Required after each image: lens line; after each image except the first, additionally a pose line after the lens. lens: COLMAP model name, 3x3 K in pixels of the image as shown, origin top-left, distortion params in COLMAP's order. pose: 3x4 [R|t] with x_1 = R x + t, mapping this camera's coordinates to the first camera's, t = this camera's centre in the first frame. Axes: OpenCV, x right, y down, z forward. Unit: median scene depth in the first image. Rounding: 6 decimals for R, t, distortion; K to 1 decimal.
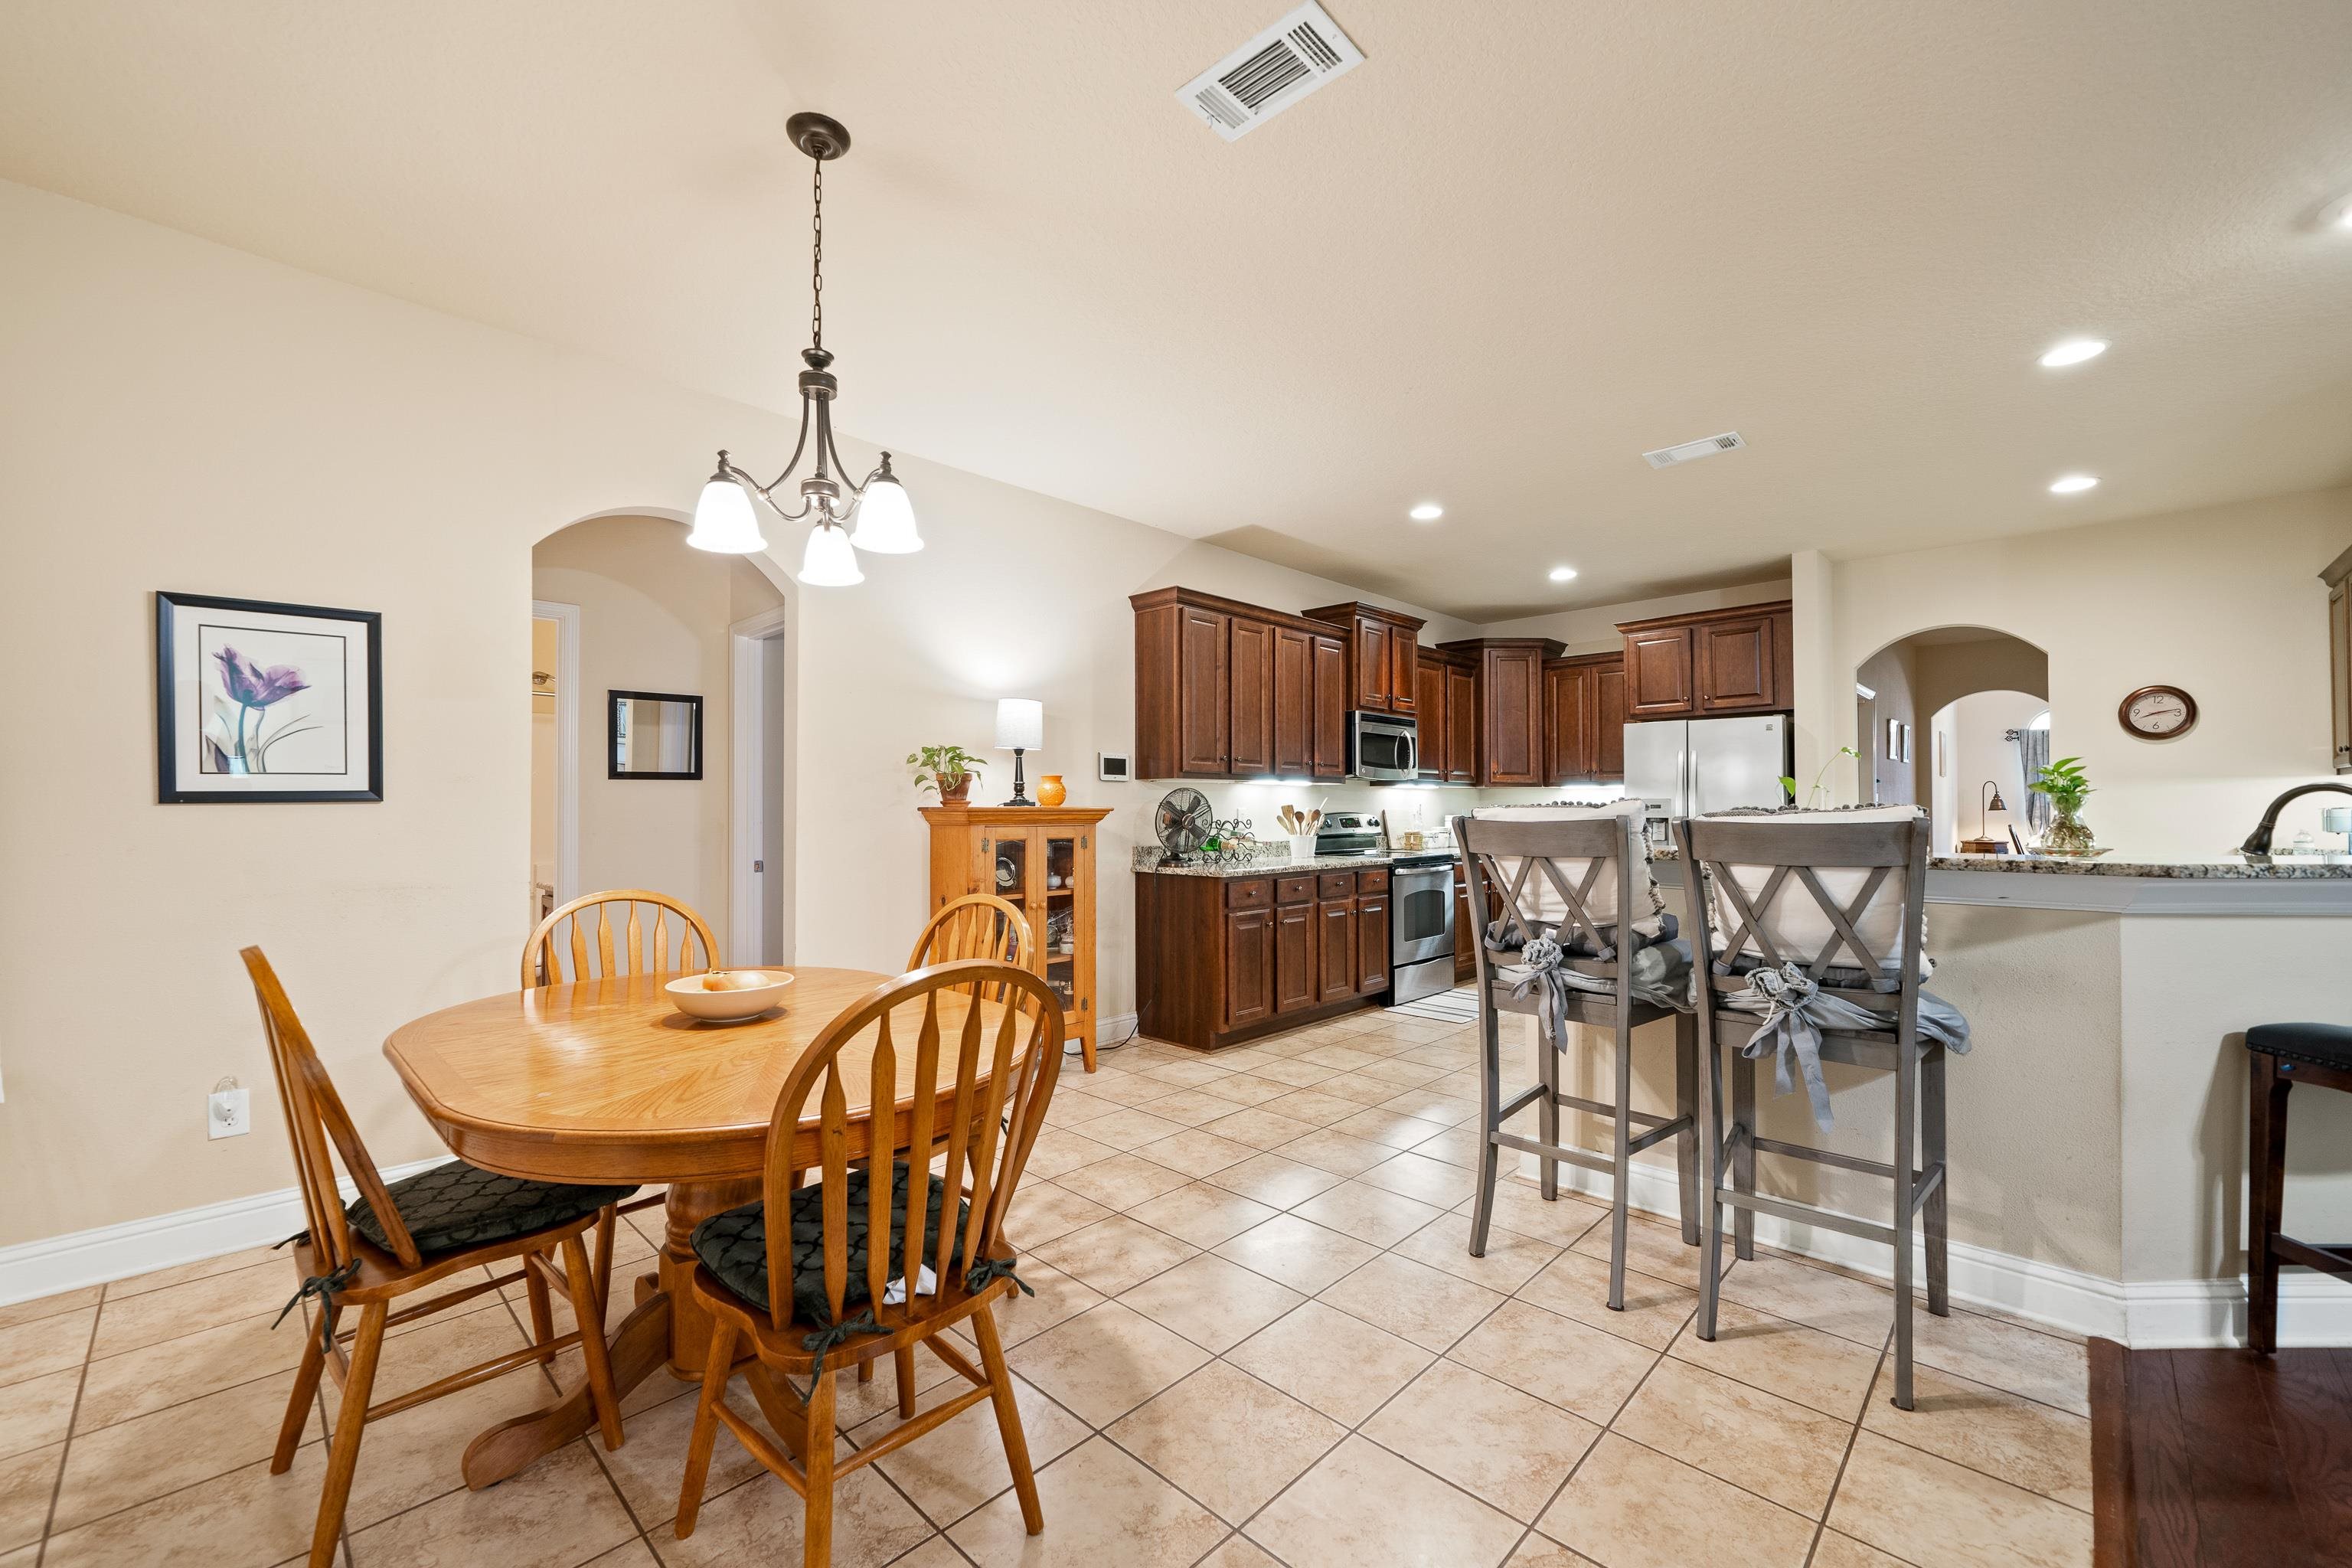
lens RADIAL K [[933.2, 0, 1164.5], [0, 933.2, 792.0], [0, 0, 1]] dist [-0.002215, -0.000064]
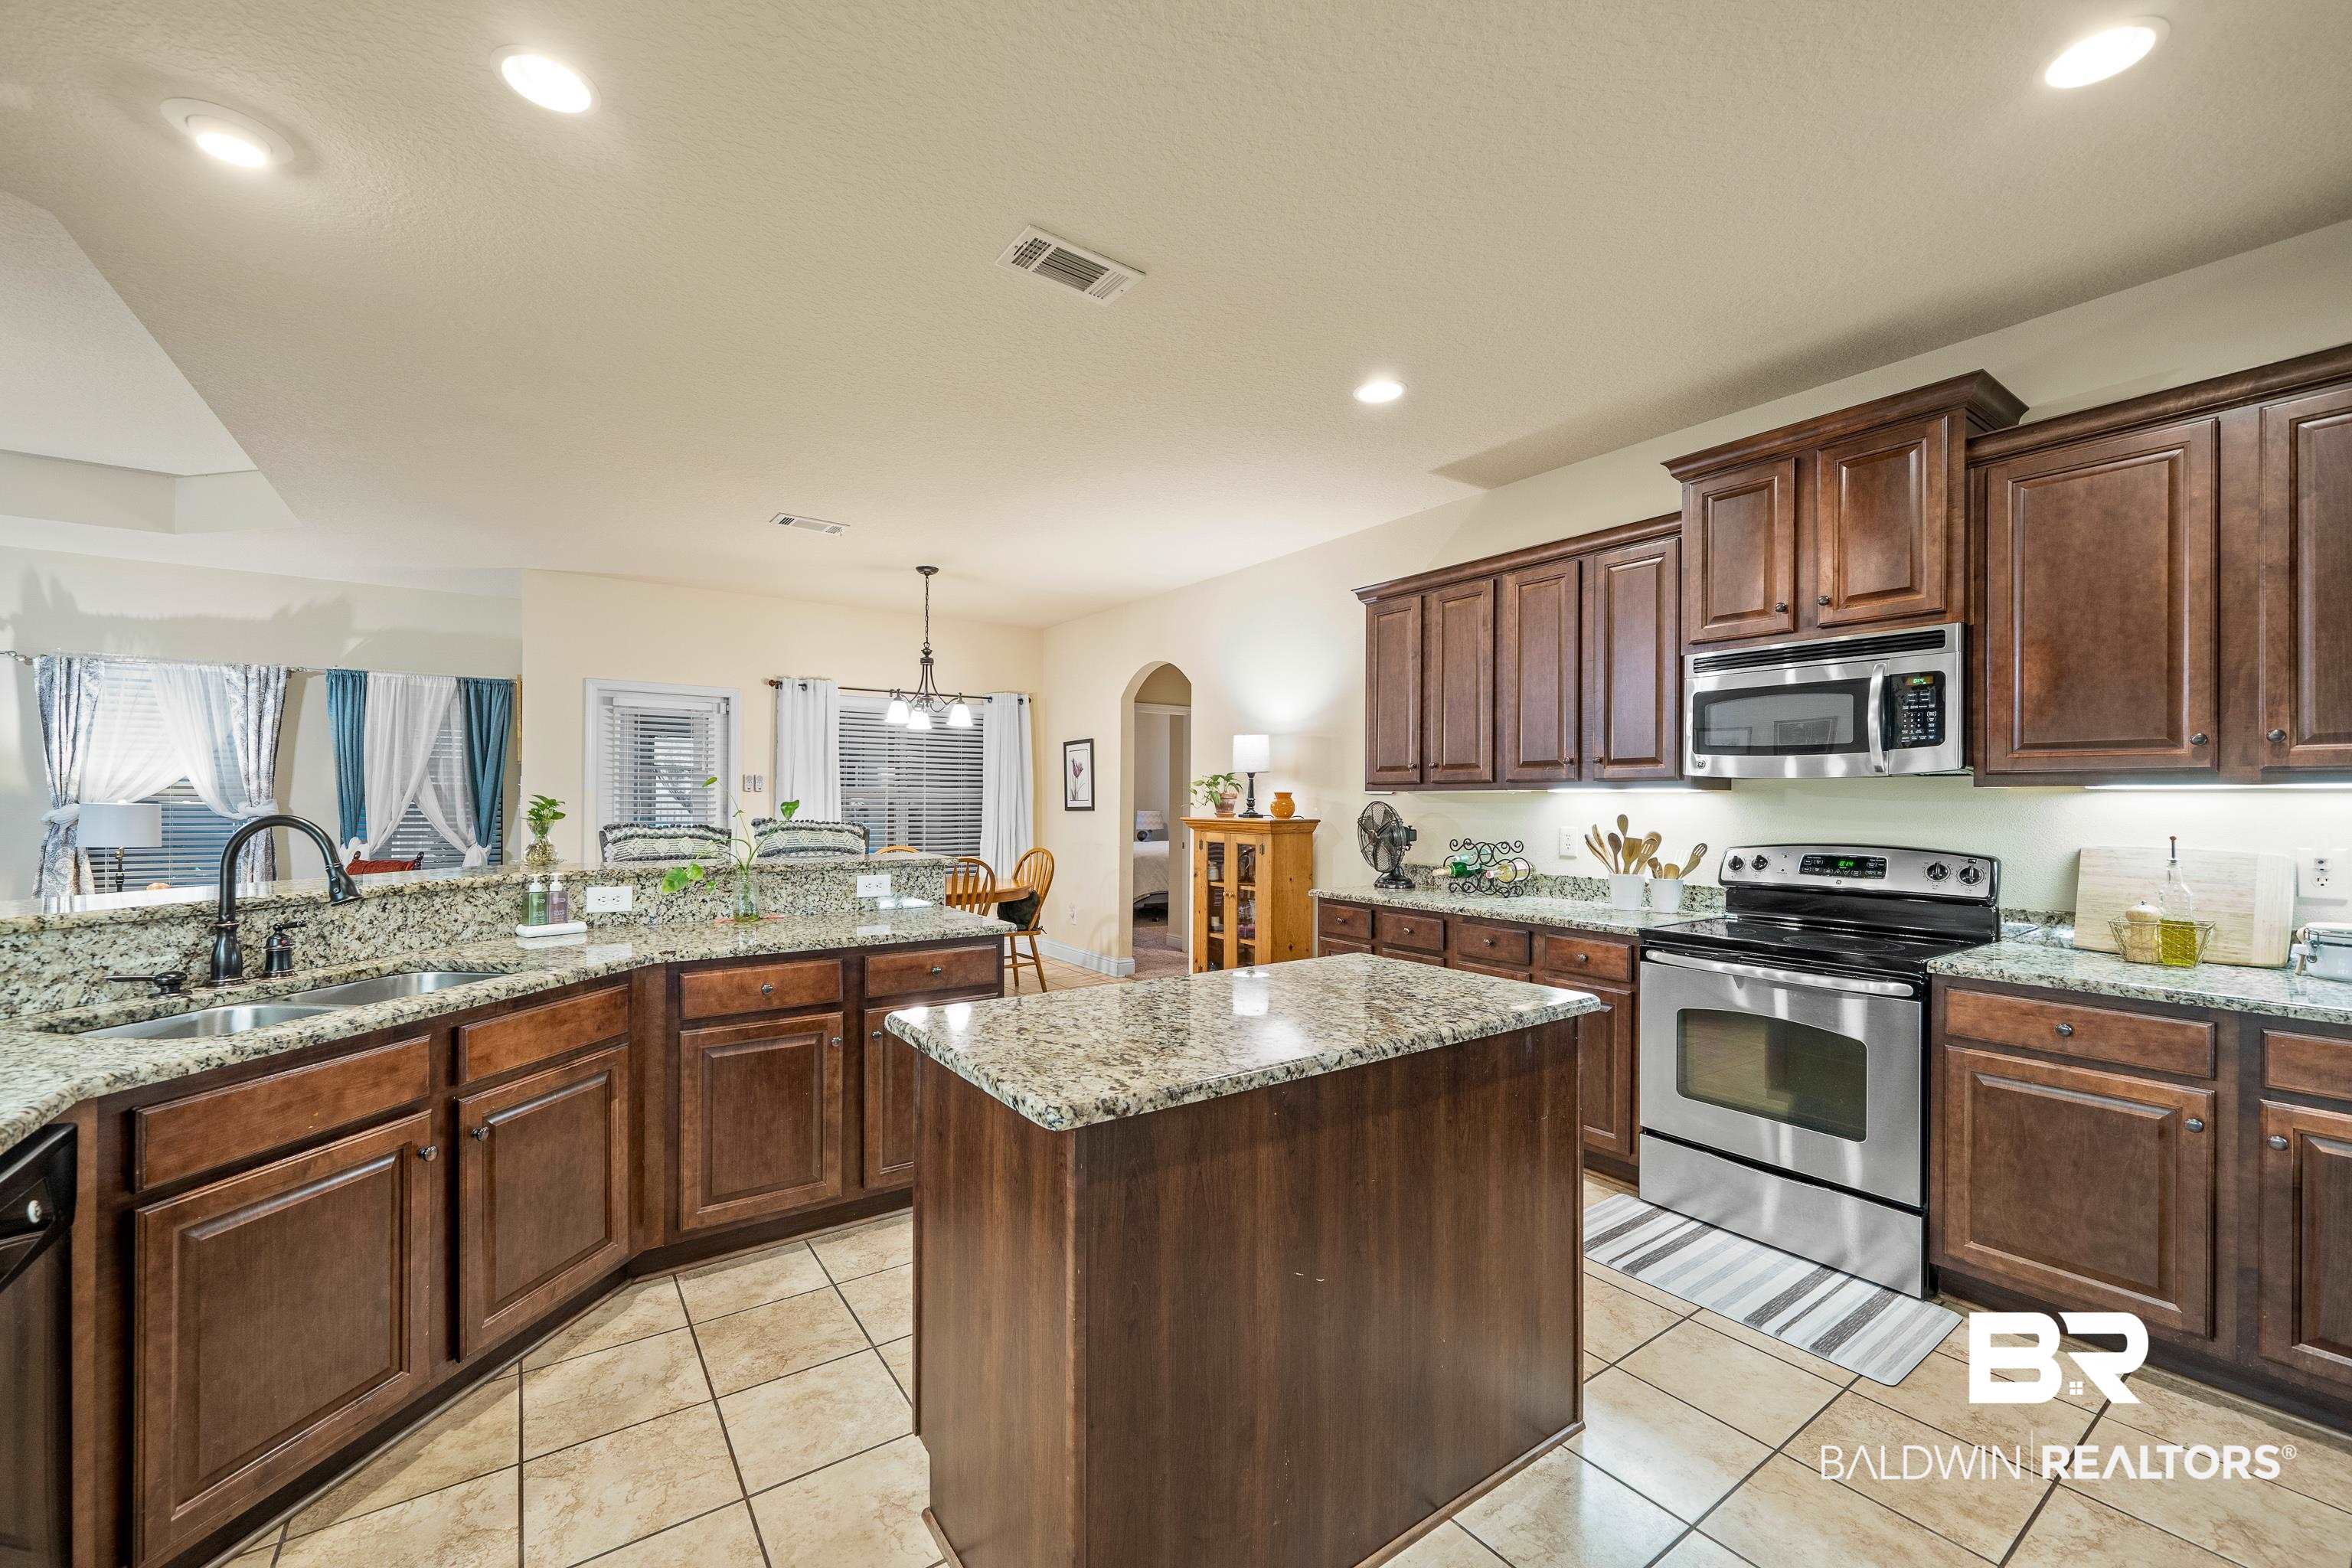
lens RADIAL K [[933.0, 0, 1165.0], [0, 933.0, 799.1], [0, 0, 1]] dist [0.000169, 0.000250]
pose [[-0.187599, 0.000638, -0.982245, 0.831973], [0.014026, 0.999900, -0.002029, -0.006911], [0.982145, -0.014158, -0.187589, 0.834758]]
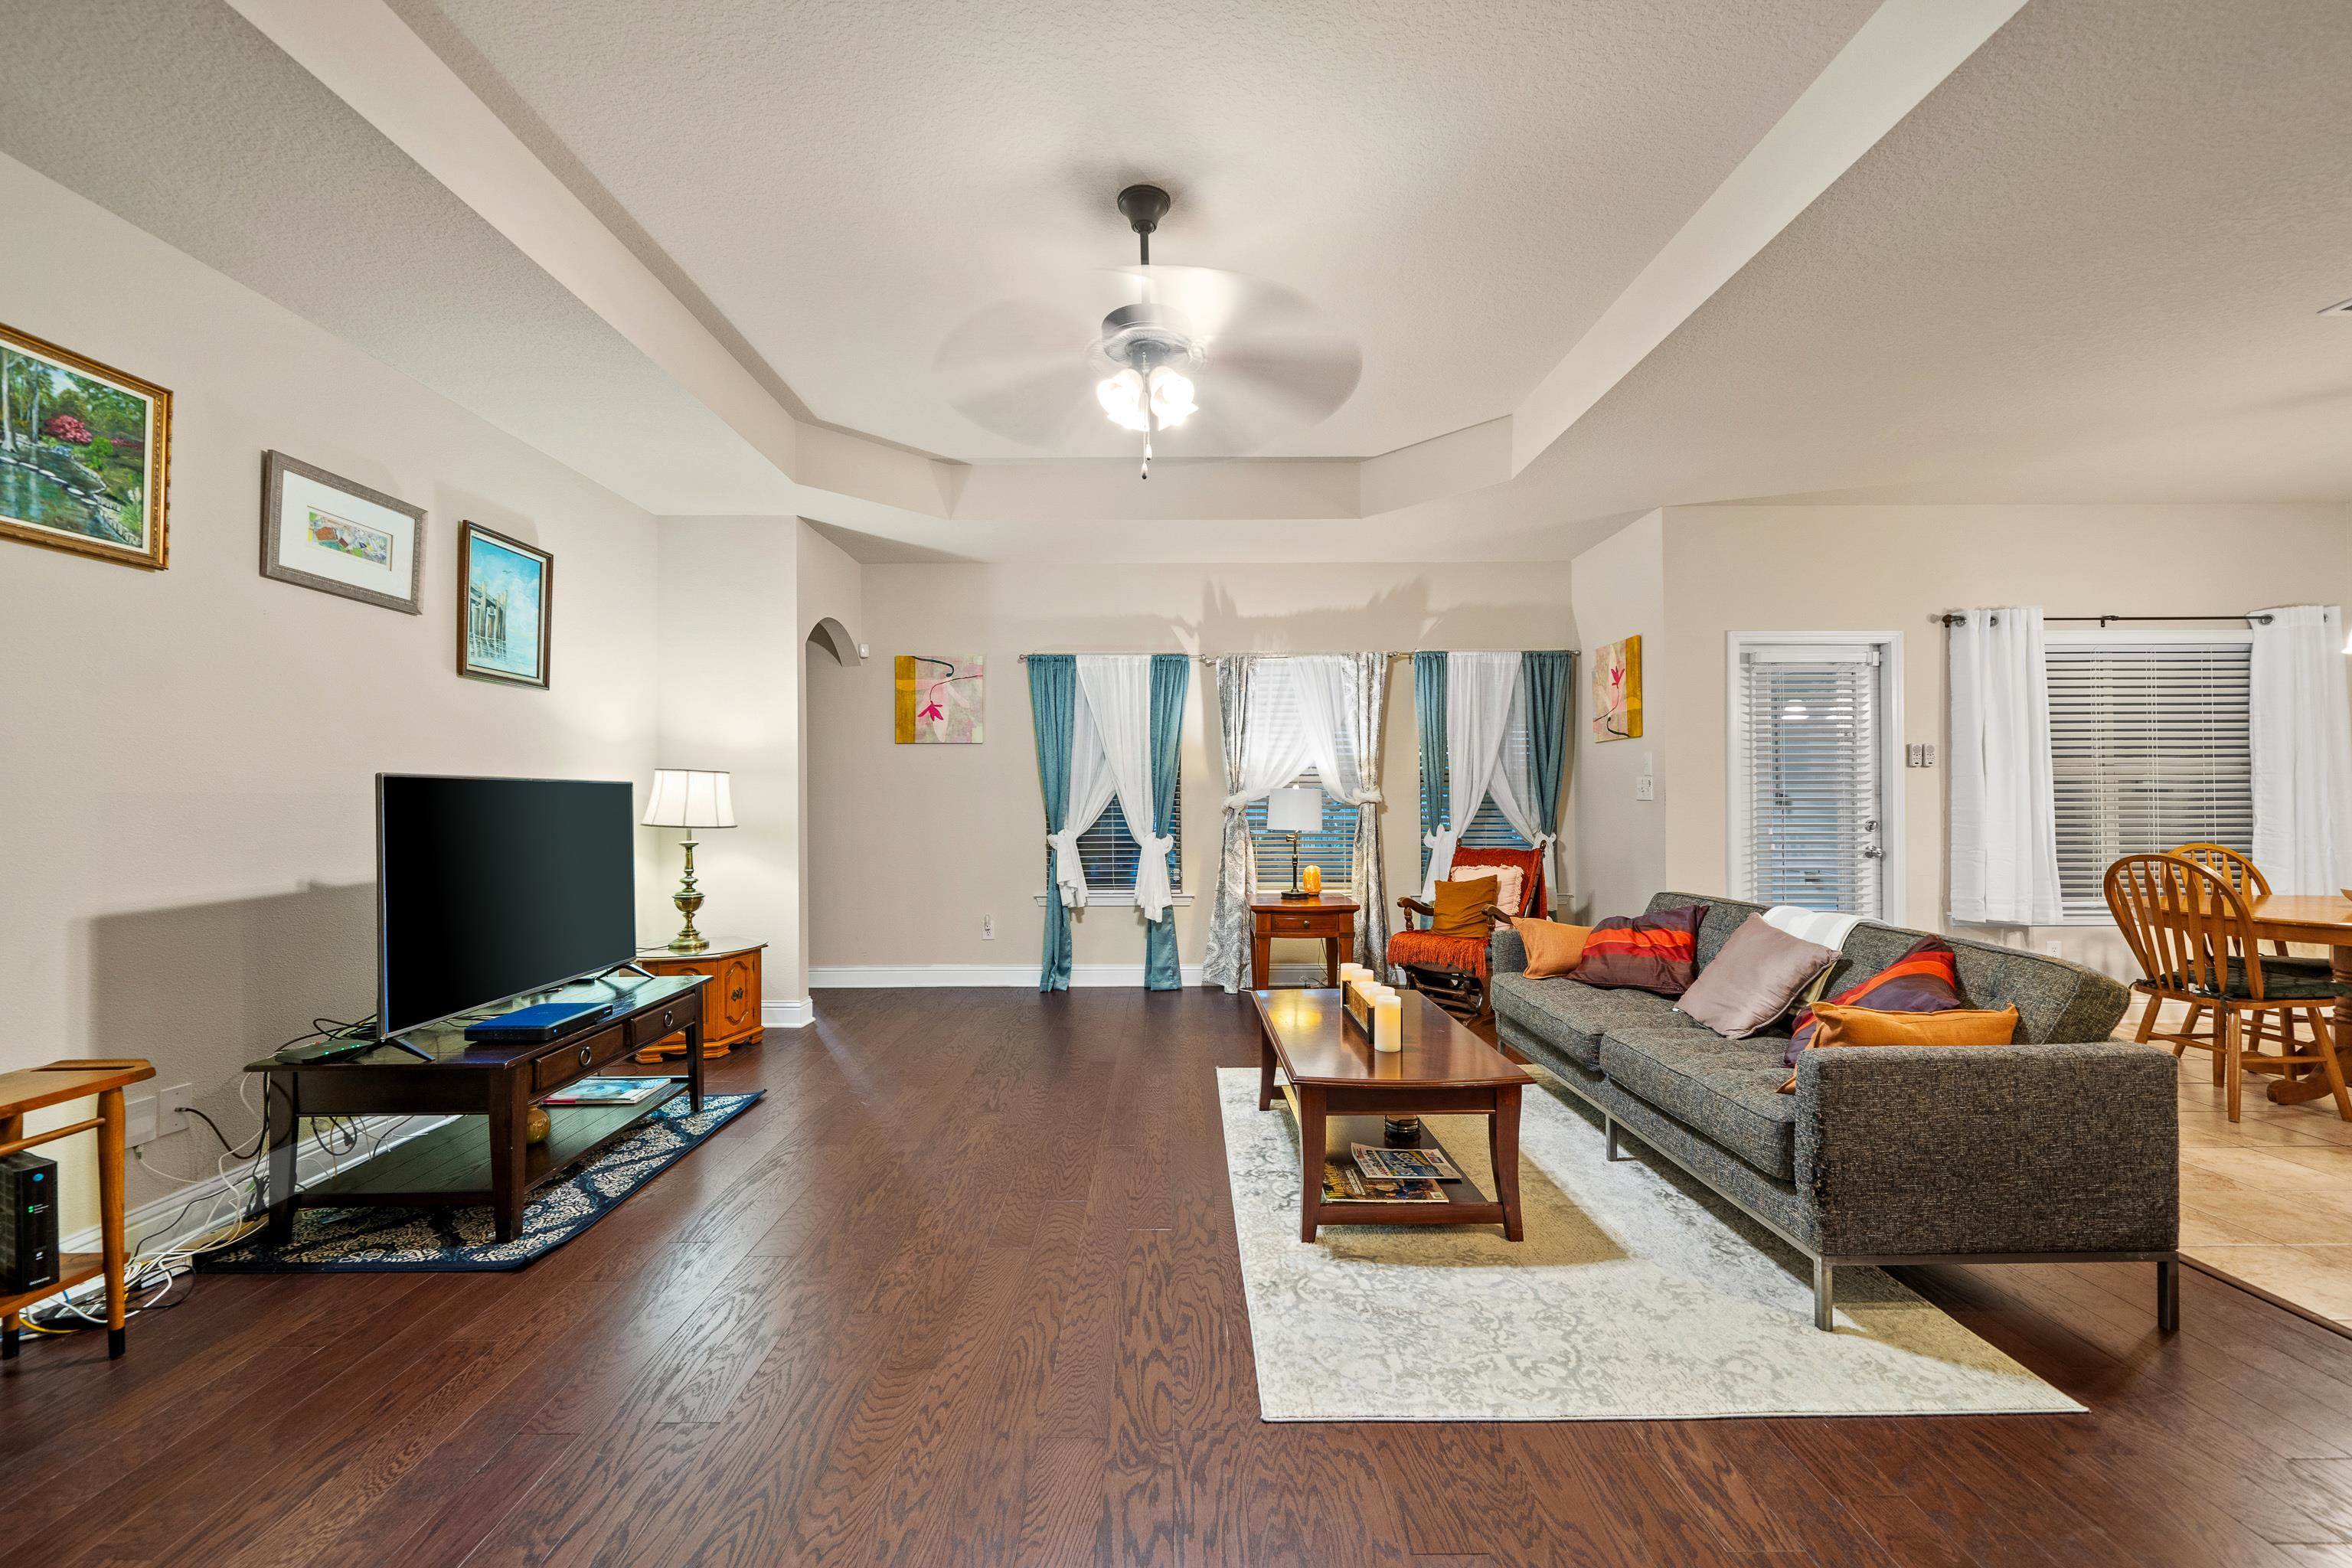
lens RADIAL K [[933.2, 0, 1164.5], [0, 933.2, 792.0], [0, 0, 1]] dist [-0.002215, -0.000064]
pose [[-0.714704, -0.002970, -0.699421, 0.894921], [0.018377, 0.999566, -0.023023, 0.004470], [0.699186, -0.029308, -0.714339, 0.232586]]
